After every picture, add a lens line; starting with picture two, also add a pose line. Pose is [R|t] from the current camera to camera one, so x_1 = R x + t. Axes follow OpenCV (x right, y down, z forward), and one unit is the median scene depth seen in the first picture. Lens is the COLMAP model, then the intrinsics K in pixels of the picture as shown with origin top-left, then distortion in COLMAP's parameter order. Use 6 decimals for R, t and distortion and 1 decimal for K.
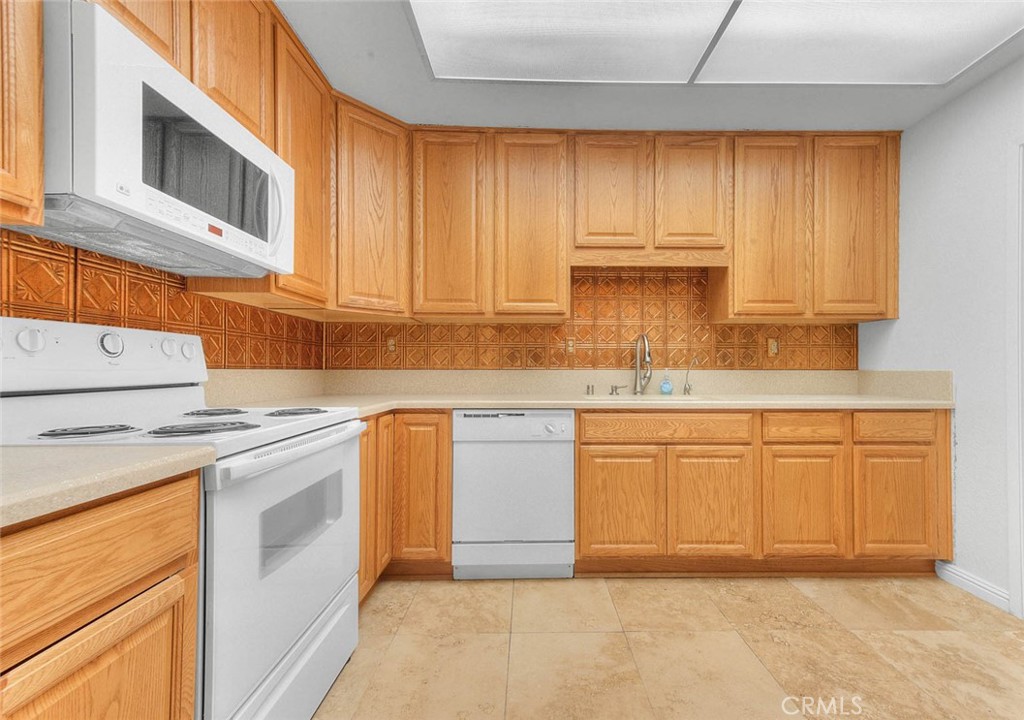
lens RADIAL K [[439.5, 0, 516.0], [0, 439.5, 366.0], [0, 0, 1]] dist [-0.000051, -0.000004]
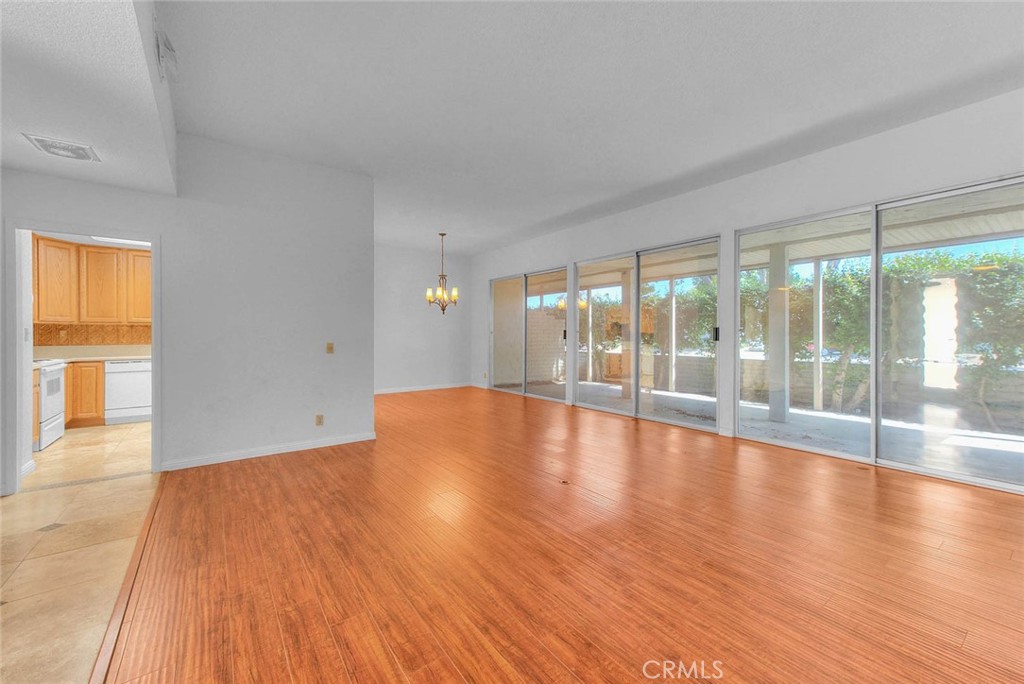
lens RADIAL K [[402.6, 0, 509.9], [0, 402.6, 335.9], [0, 0, 1]] dist [-0.000461, -0.000074]
pose [[0.785555, -0.004657, 0.618775, 0.276919], [-0.002748, 0.999936, 0.011014, -0.085759], [-0.618786, -0.010353, 0.785491, -2.432365]]
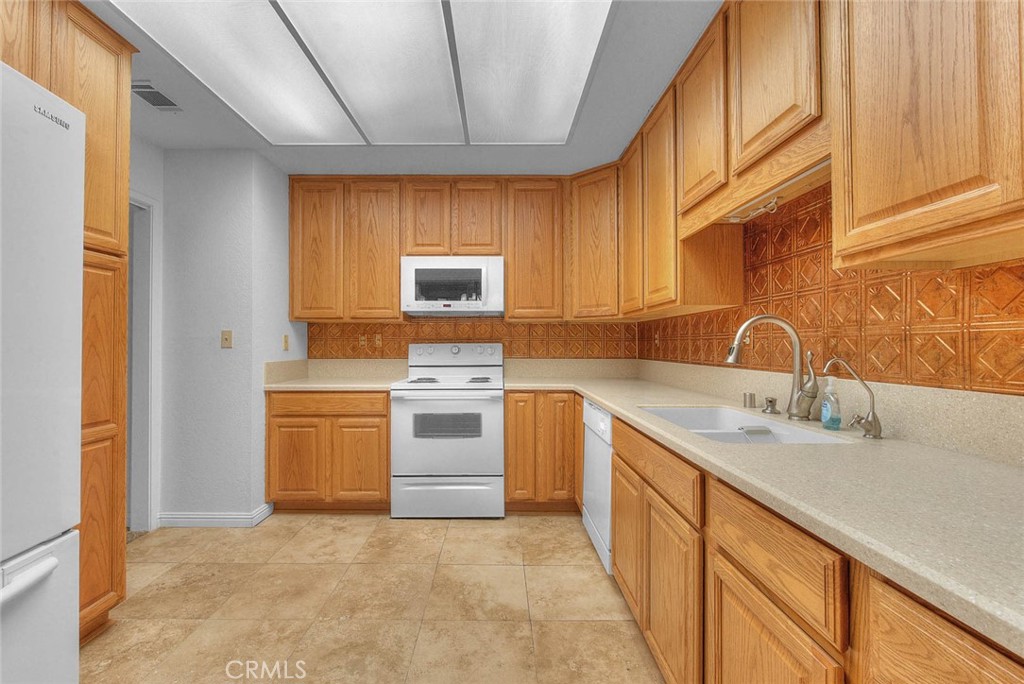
lens RADIAL K [[417.1, 0, 512.0], [0, 417.1, 342.0], [0, 0, 1]] dist [-0.000173, -0.000044]
pose [[0.029192, -0.011857, -0.999504, 0.997772], [0.006052, 0.999913, -0.011685, -0.038040], [0.999556, -0.005708, 0.029261, 0.747355]]
